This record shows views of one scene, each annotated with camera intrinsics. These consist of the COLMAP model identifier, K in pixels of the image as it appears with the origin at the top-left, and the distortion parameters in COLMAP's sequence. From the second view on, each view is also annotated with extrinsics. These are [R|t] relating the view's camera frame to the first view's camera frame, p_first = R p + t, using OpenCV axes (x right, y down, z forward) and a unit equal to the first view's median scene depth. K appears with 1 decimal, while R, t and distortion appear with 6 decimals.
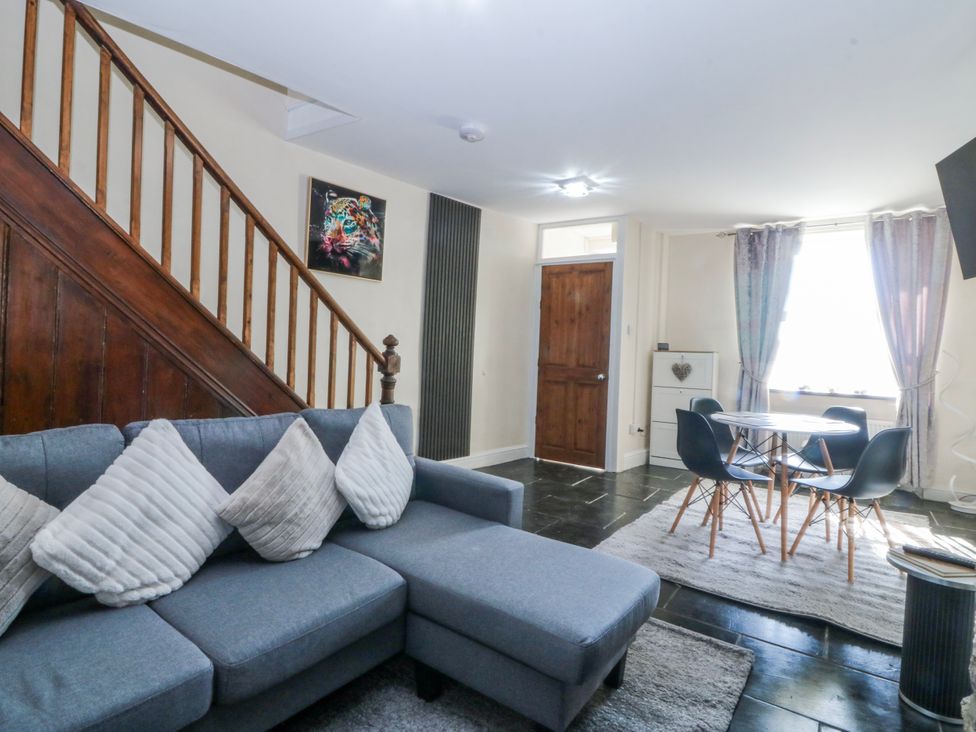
lens RADIAL K [[517.8, 0, 481.4], [0, 517.8, 352.8], [0, 0, 1]] dist [-0.000978, -0.009510]
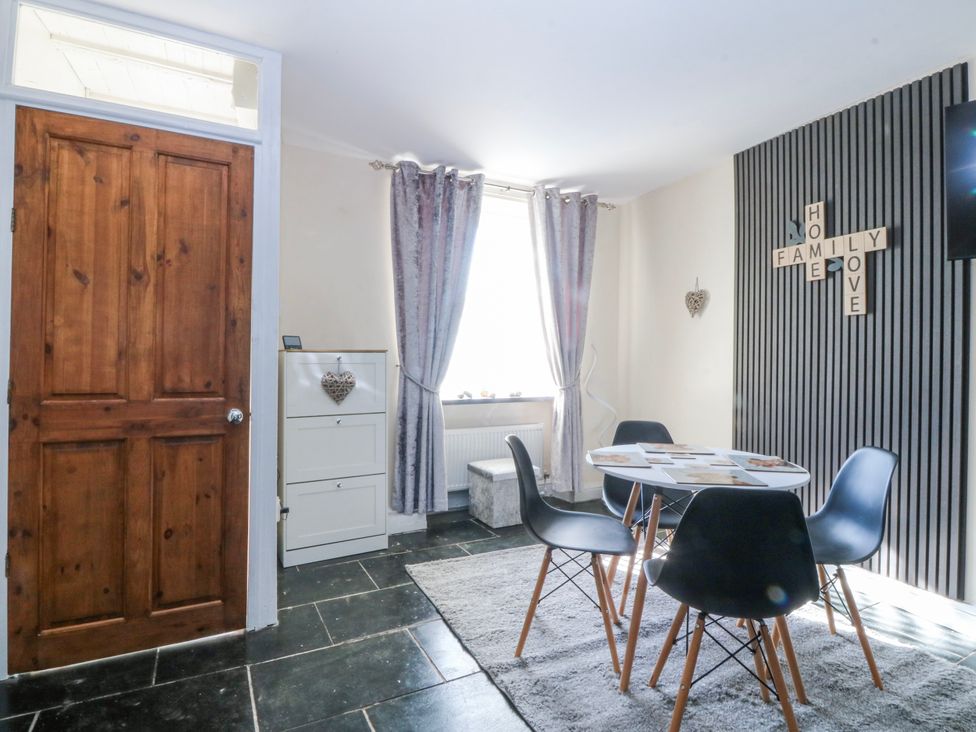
lens RADIAL K [[517.8, 0, 481.4], [0, 517.8, 352.8], [0, 0, 1]] dist [-0.000978, -0.009510]
pose [[0.435976, -0.022380, 0.899680, -0.057032], [0.014786, 0.999734, 0.017703, -0.008486], [-0.899837, 0.005585, 0.436191, 0.612900]]
